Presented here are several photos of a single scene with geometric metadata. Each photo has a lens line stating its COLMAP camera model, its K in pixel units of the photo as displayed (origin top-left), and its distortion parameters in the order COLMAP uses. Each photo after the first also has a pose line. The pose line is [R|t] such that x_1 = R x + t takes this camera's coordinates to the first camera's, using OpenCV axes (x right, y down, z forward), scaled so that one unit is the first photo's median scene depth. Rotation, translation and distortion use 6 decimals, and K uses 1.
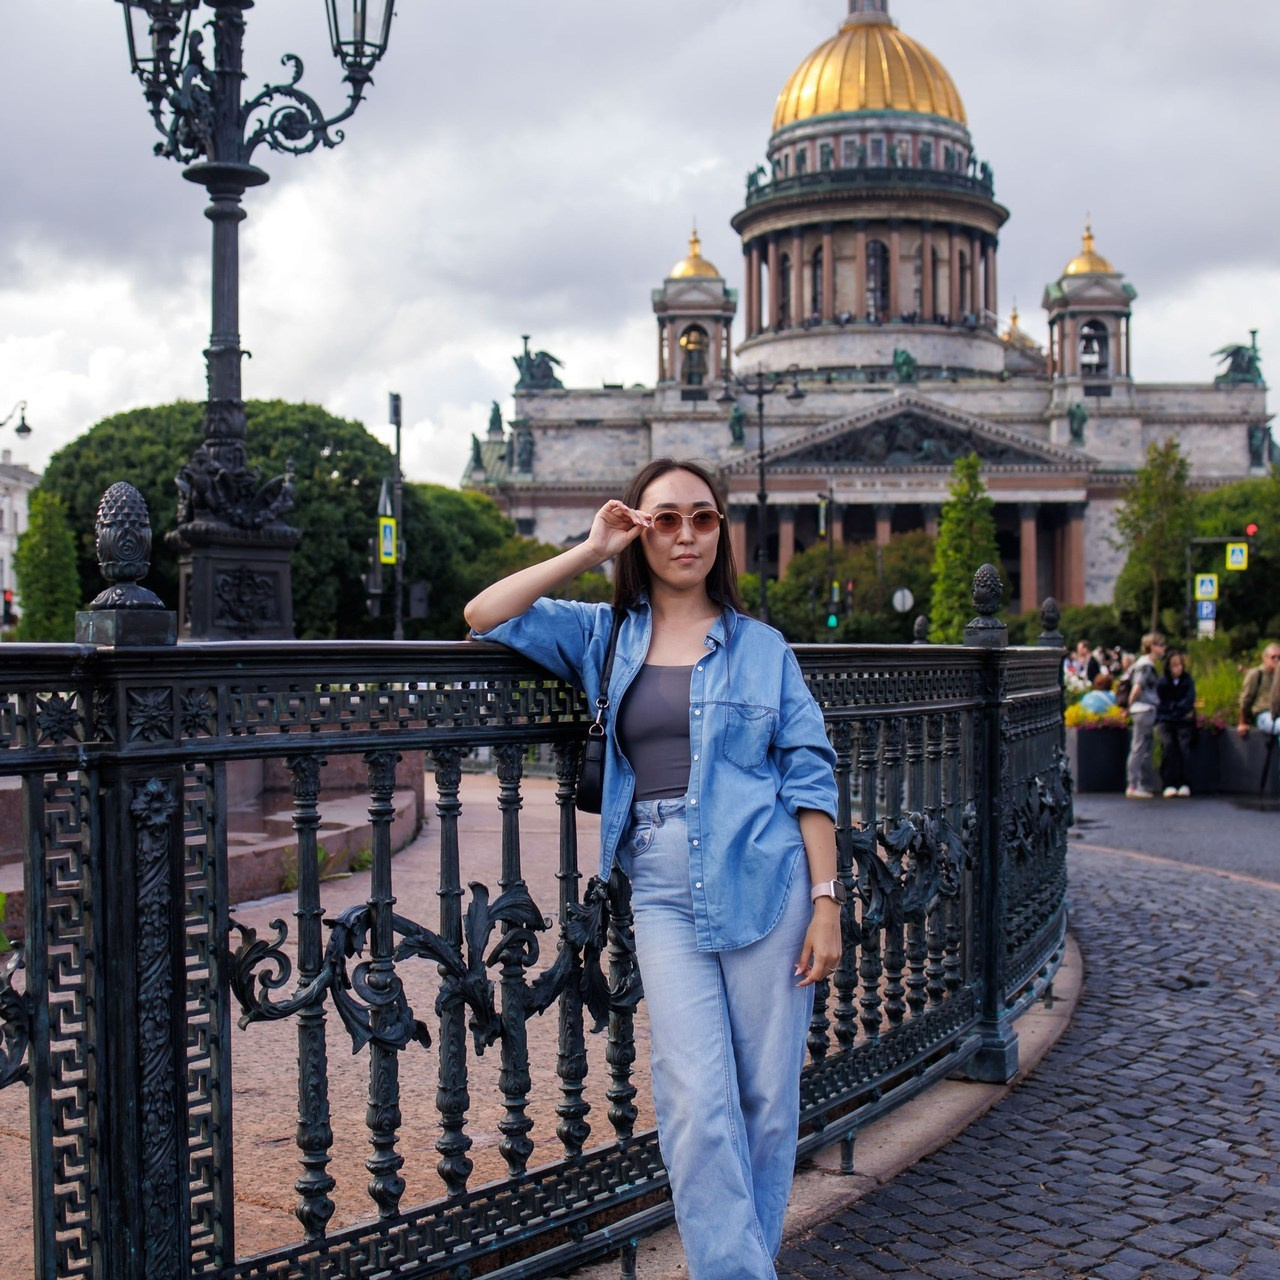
lens RADIAL K [[2034.8, 0, 598.0], [0, 2034.8, 680.8], [0, 0, 1]] dist [-0.087638, 0.000000]
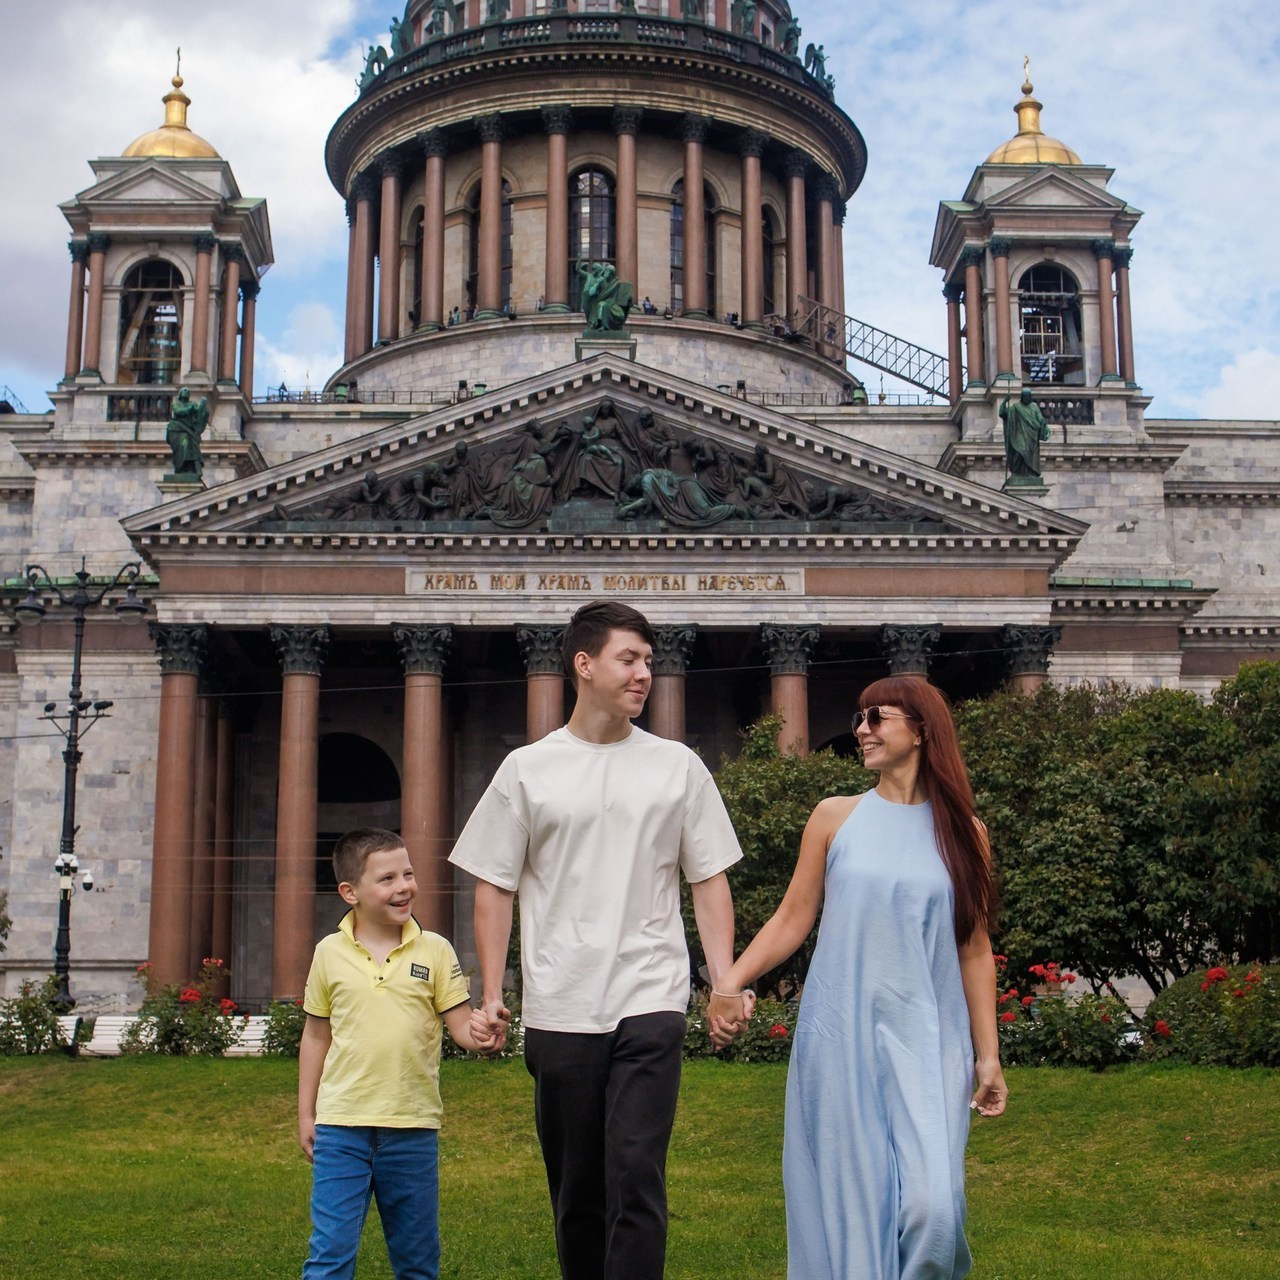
lens RADIAL K [[2034.8, 0, 600.7], [0, 2034.8, 691.6], [0, 0, 1]] dist [-0.087638, 0.000000]
pose [[0.998422, 0.016378, 0.053711, 0.121337], [-0.006590, 0.984087, -0.177567, -0.004574], [-0.055765, 0.176933, 0.982642, 0.569422]]
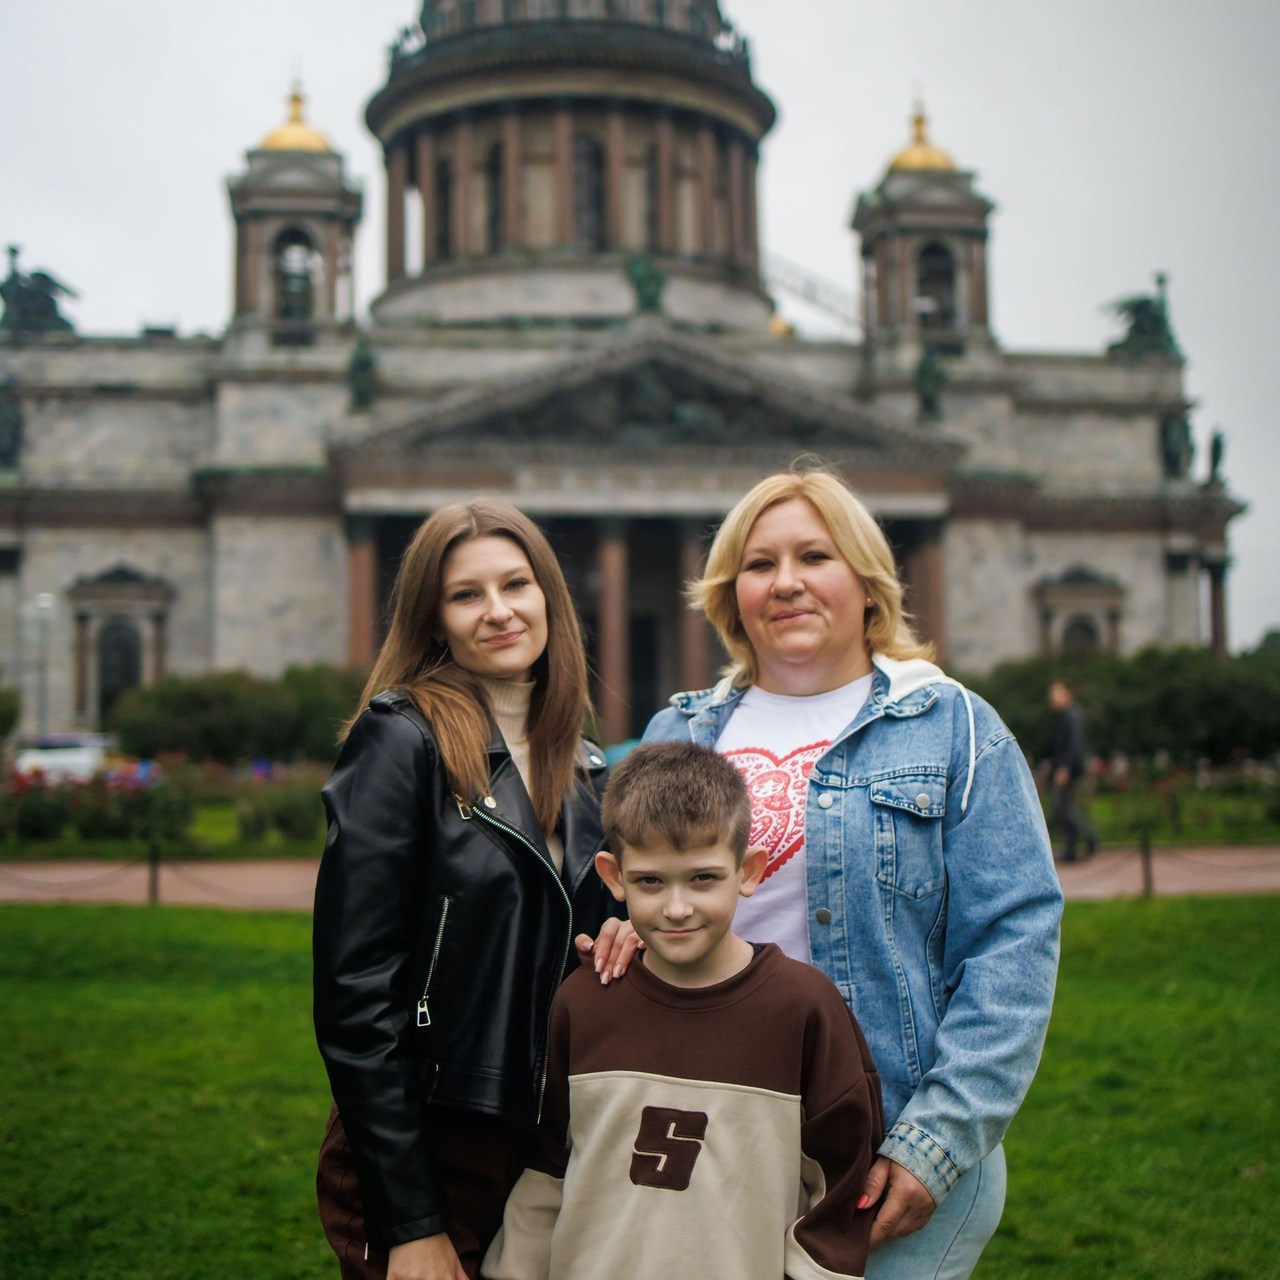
lens RADIAL K [[2034.8, 0, 645.9], [0, 2034.8, 648.4], [0, 0, 1]] dist [-0.087638, 0.000000]
pose [[0.981677, 0.005952, 0.190461, 0.036110], [0.010507, 0.996301, -0.085289, 0.001477], [-0.190264, 0.085727, 0.977983, 0.399110]]
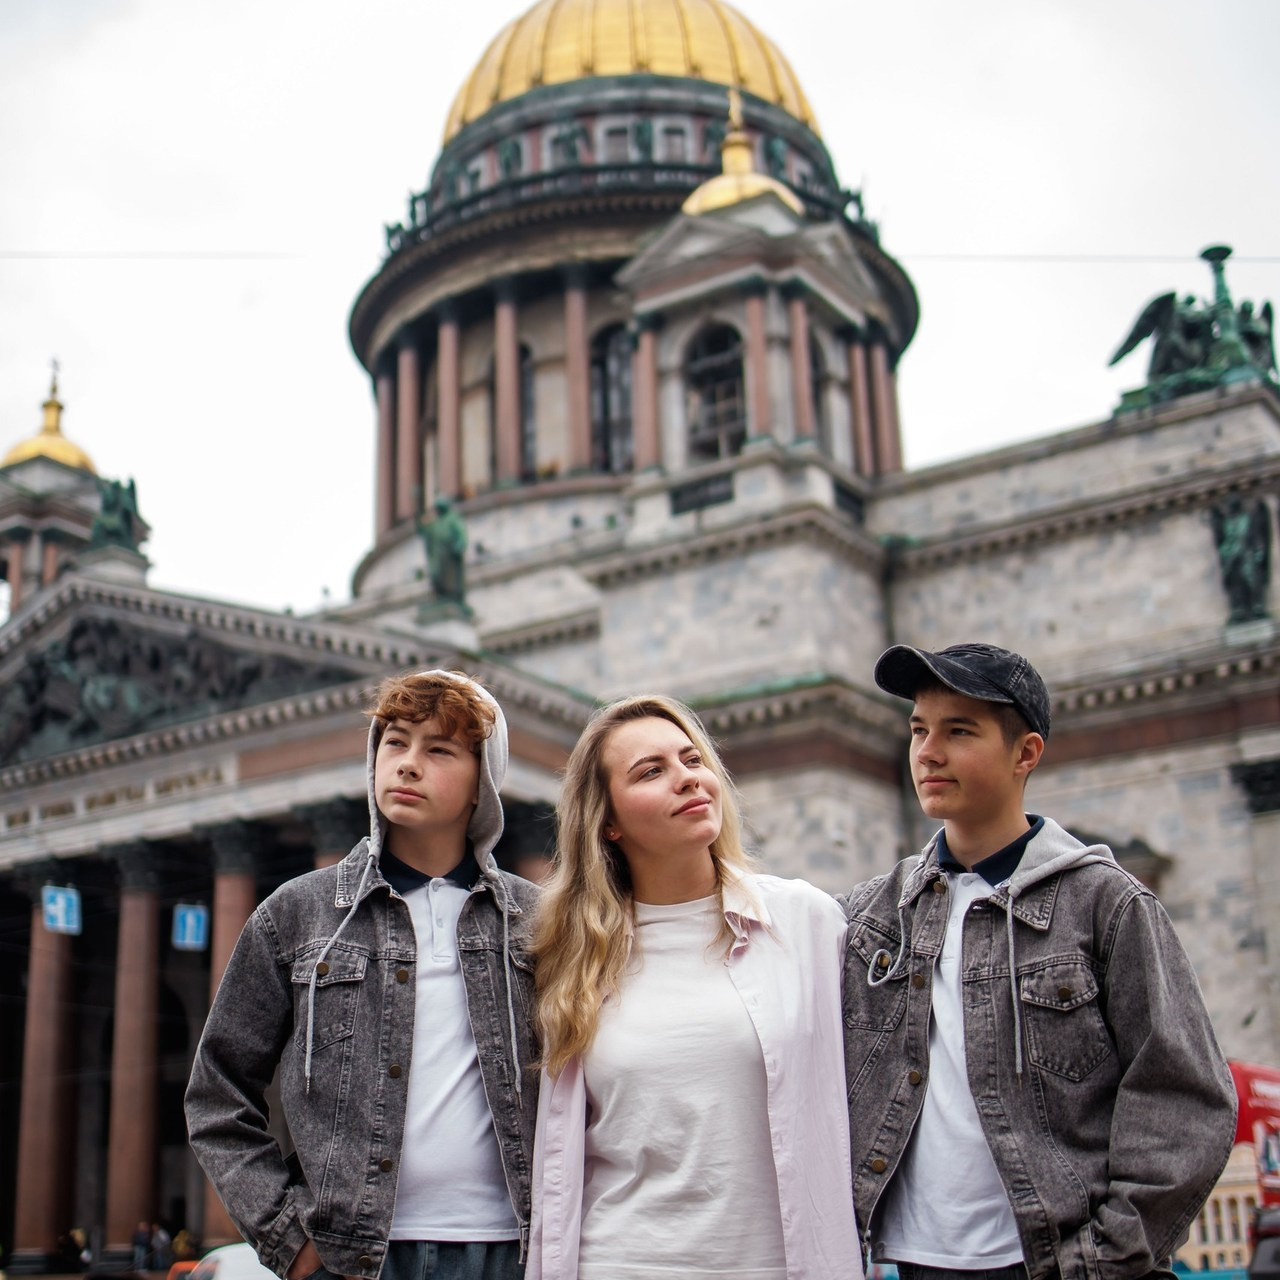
lens RADIAL K [[2034.8, 0, 629.7], [0, 2034.8, 644.8], [0, 0, 1]] dist [-0.087638, 0.000000]
pose [[0.853490, -0.178229, -0.489684, 0.398260], [0.021954, 0.951157, -0.307927, -0.006575], [0.520647, 0.252062, 0.815715, 0.686216]]
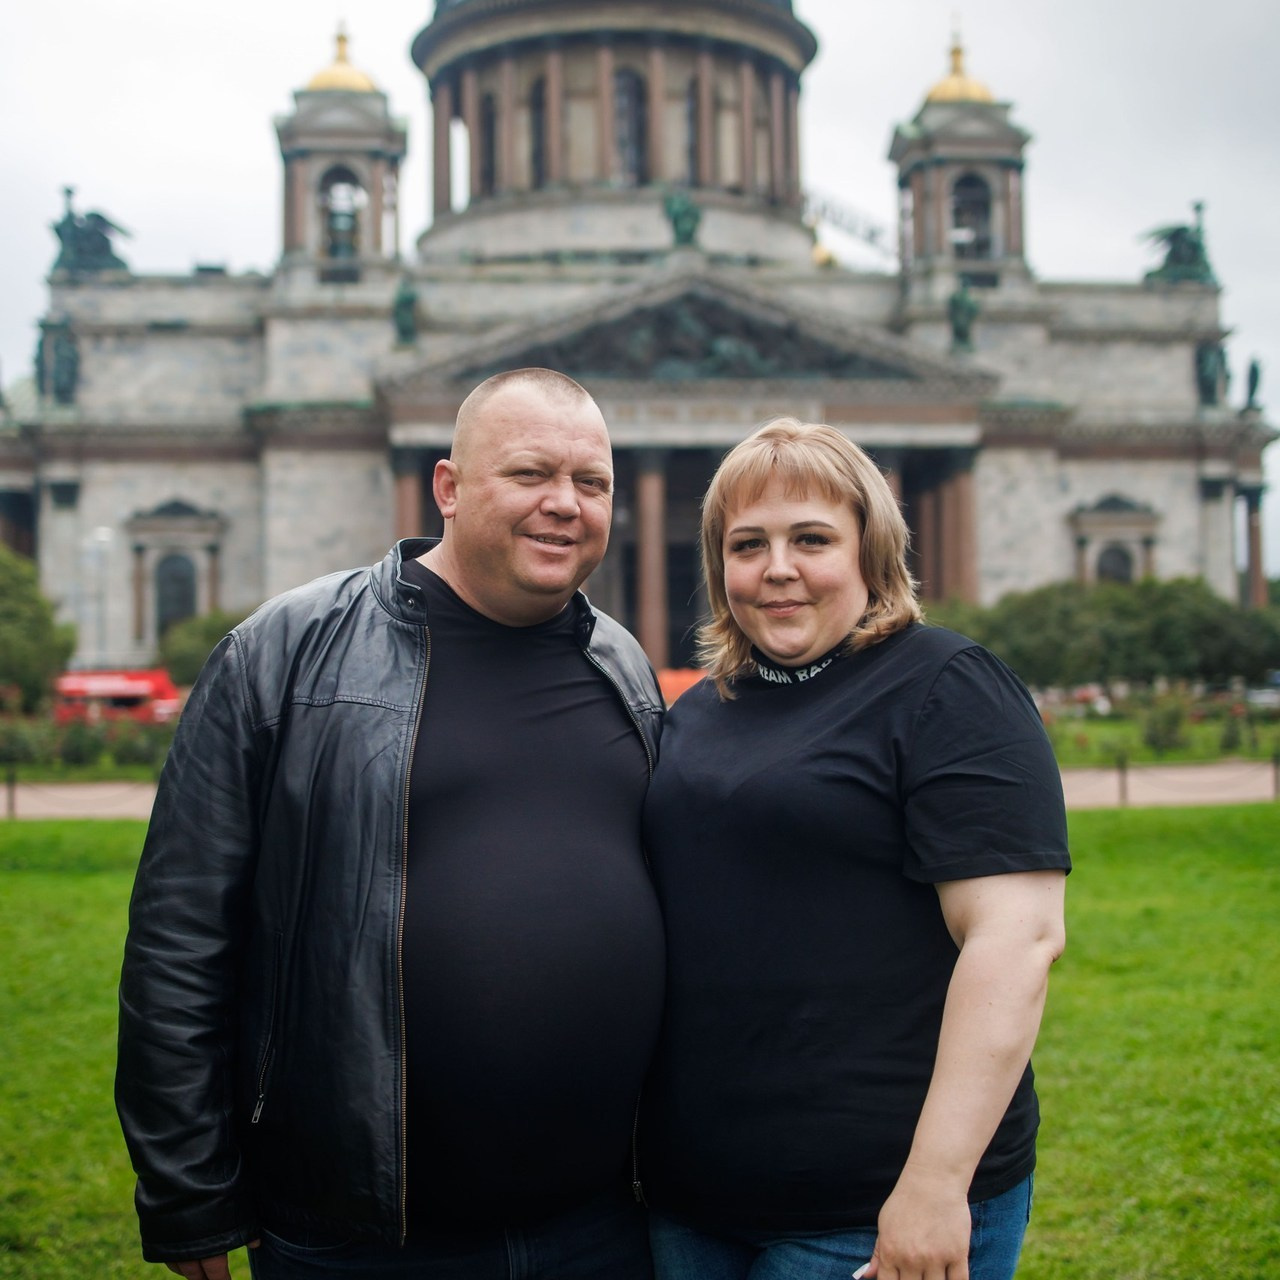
lens RADIAL K [[2034.8, 0, 639.3], [0, 2034.8, 667.8], [0, 0, 1]] dist [-0.087638, 0.000000]
pose [[0.987786, -0.005868, 0.155707, 0.040490], [0.011948, 0.999201, -0.038136, 0.001305], [-0.155359, 0.039531, 0.987067, 0.382157]]
